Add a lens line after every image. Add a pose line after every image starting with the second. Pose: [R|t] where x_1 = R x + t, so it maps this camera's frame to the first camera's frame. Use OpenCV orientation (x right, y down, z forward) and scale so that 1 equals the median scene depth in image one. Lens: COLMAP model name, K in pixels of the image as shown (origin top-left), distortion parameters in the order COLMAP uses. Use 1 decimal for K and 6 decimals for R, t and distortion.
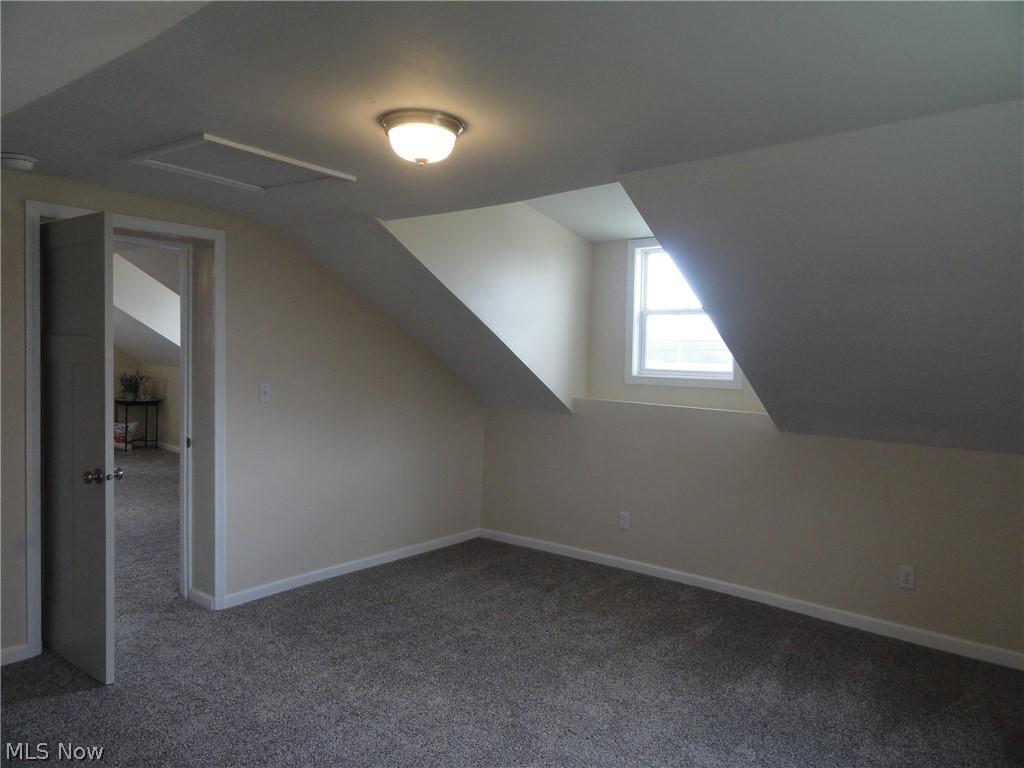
lens RADIAL K [[709.5, 0, 511.9], [0, 709.5, 381.7], [0, 0, 1]] dist [-0.006859, -0.001324]
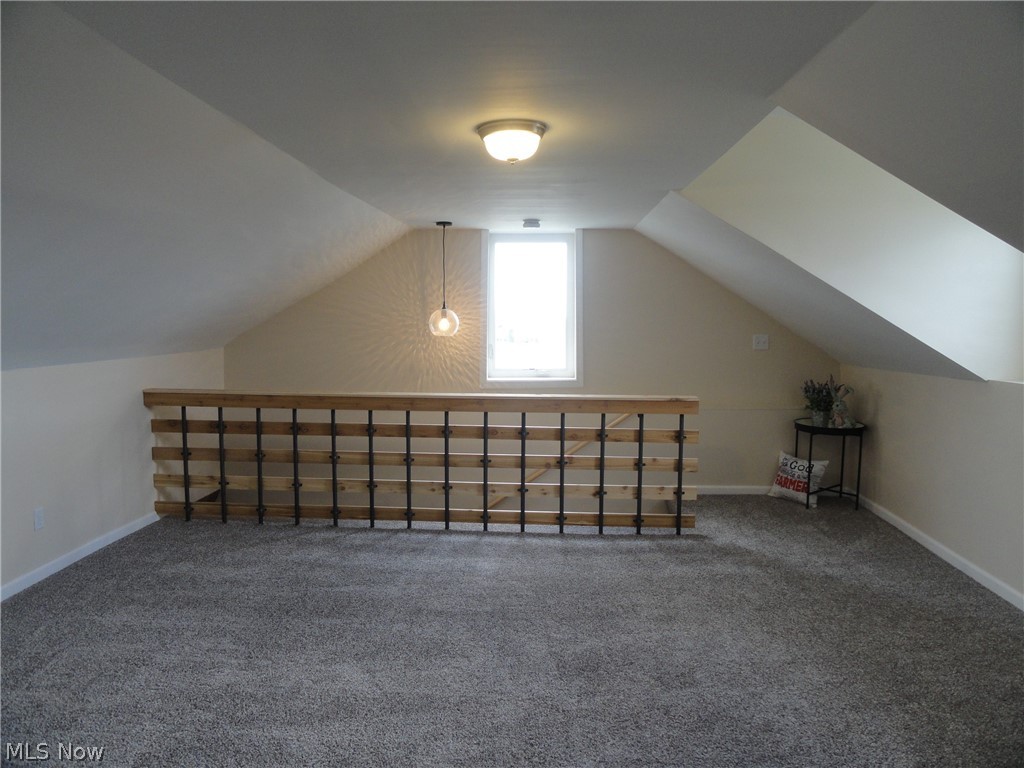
lens RADIAL K [[709.5, 0, 511.5], [0, 709.5, 381.5], [0, 0, 1]] dist [-0.006859, -0.001324]
pose [[0.600868, 0.053205, -0.797576, -0.211597], [-0.020231, 0.998475, 0.051365, -0.036565], [0.799092, -0.014728, 0.601028, 0.420411]]
